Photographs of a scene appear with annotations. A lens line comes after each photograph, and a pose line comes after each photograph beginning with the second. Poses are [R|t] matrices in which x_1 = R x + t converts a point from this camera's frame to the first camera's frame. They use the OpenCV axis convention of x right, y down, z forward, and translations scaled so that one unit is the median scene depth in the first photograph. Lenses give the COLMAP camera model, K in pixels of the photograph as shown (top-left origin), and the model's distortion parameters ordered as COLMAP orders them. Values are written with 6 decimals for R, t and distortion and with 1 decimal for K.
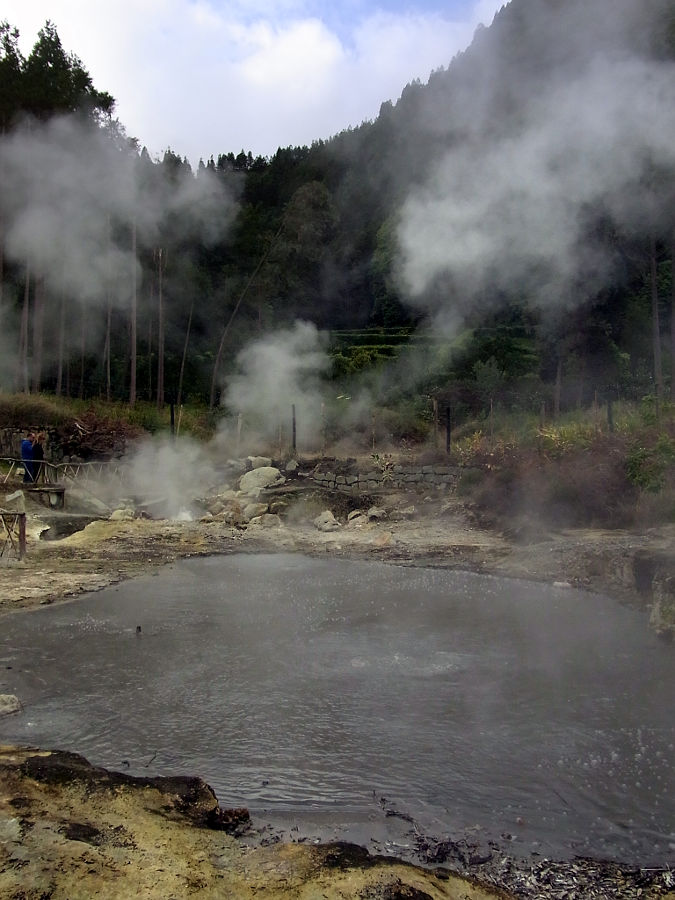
lens RADIAL K [[834.3, 0, 339.7], [0, 834.3, 452.1], [0, 0, 1]] dist [0.055255, 0.000000]
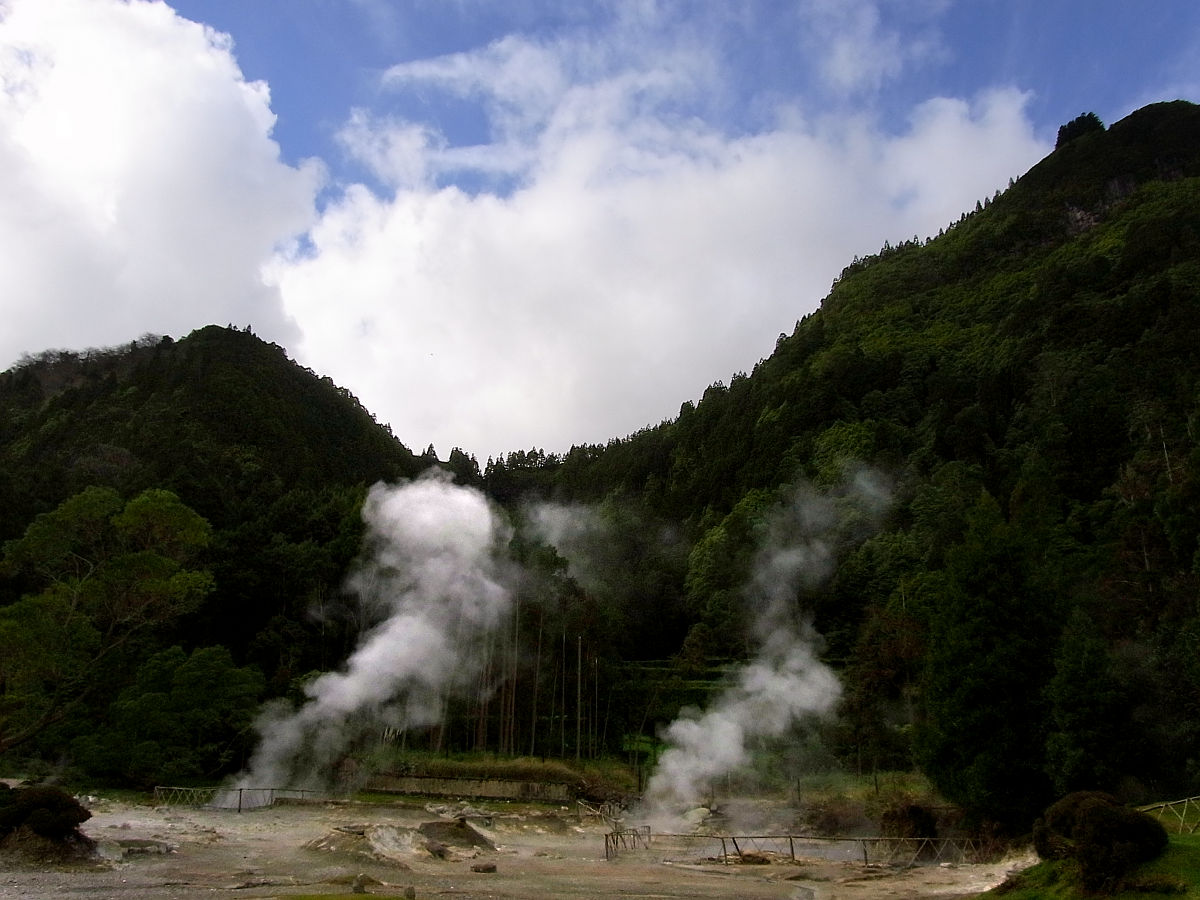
lens RADIAL K [[1030.7, 0, 600.1], [0, 1030.7, 457.2], [0, 0, 1]] dist [-0.072748, 0.010163]
pose [[0.999737, 0.009277, -0.020967, -0.293981], [-0.015188, 0.953029, -0.302498, -0.038308], [0.017176, 0.302737, 0.952919, -1.525017]]
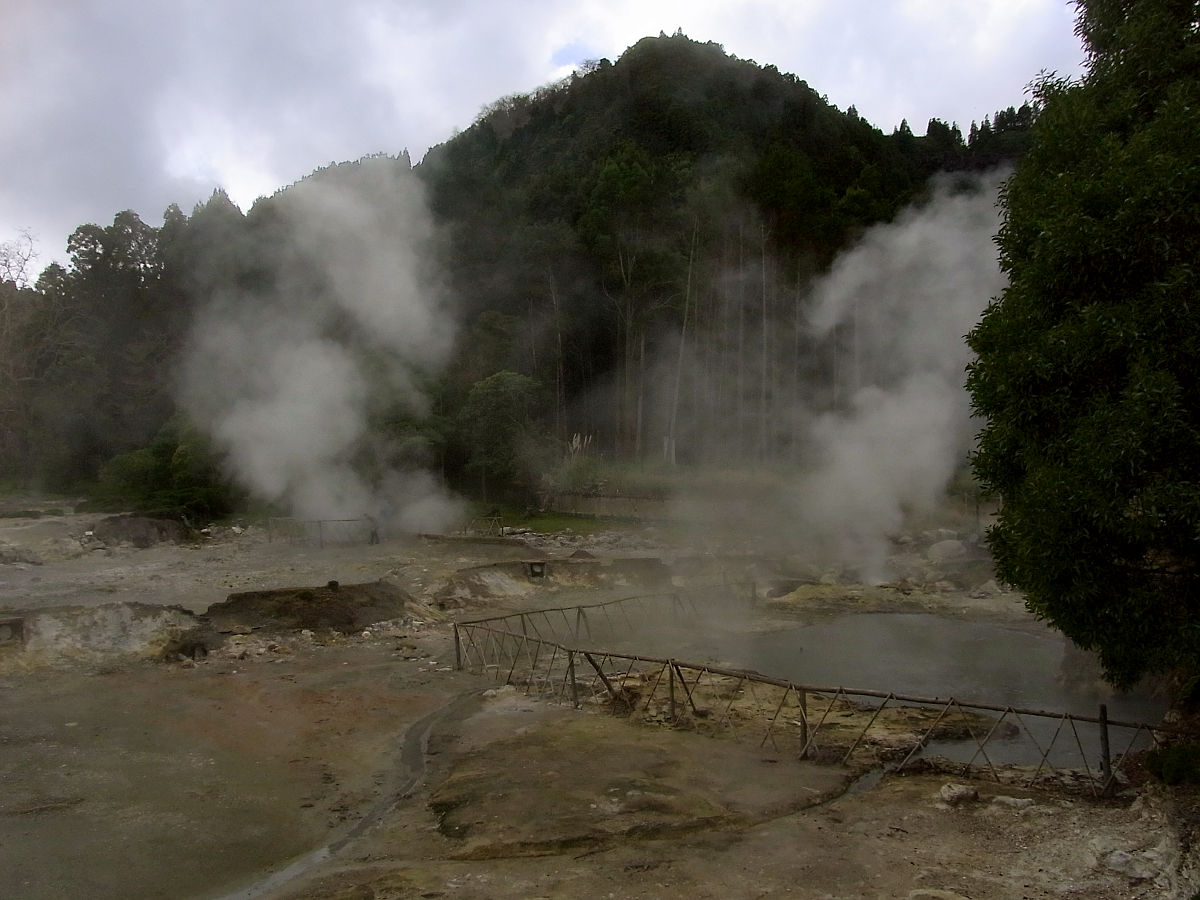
lens RADIAL K [[1030.7, 0, 596.1], [0, 1030.7, 436.8], [0, 0, 1]] dist [-0.072748, 0.010163]
pose [[0.859038, -0.033678, -0.510804, 0.243791], [0.014848, 0.999053, -0.040899, -0.082276], [0.511697, 0.027549, 0.858724, -0.552532]]
